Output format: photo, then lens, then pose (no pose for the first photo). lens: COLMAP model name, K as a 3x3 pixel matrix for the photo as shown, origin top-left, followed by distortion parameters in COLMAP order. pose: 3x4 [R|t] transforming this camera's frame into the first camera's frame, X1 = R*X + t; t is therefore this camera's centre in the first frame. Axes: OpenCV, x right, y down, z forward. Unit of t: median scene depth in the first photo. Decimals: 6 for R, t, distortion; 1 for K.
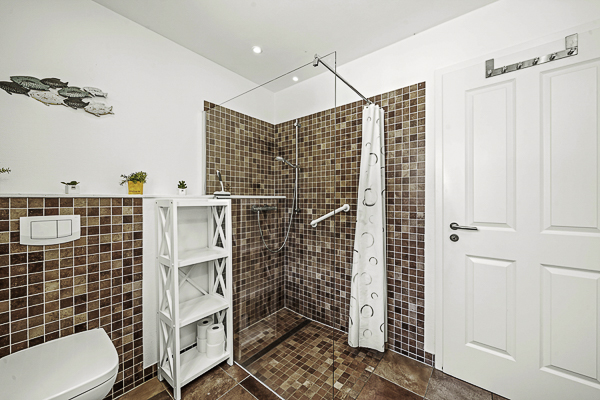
lens RADIAL K [[231.8, 0, 300.8], [0, 231.8, 201.2], [0, 0, 1]] dist [0.002709, 0.000155]
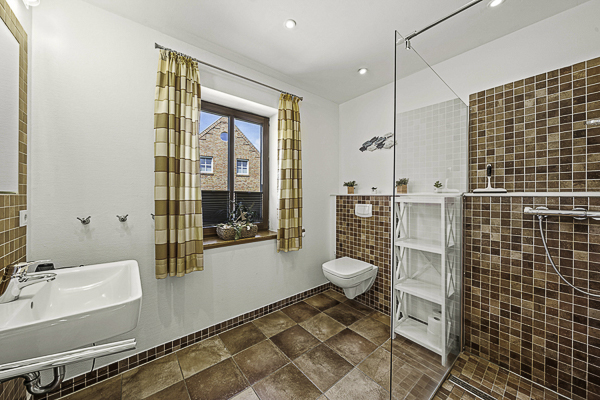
lens RADIAL K [[208.8, 0, 301.4], [0, 208.8, 195.9], [0, 0, 1]] dist [0.000439, -0.000014]
pose [[-0.196291, 0.001045, -0.980545, 0.805995], [-0.013178, 0.999906, 0.003703, -0.010805], [0.980457, 0.013649, -0.196259, 0.683279]]
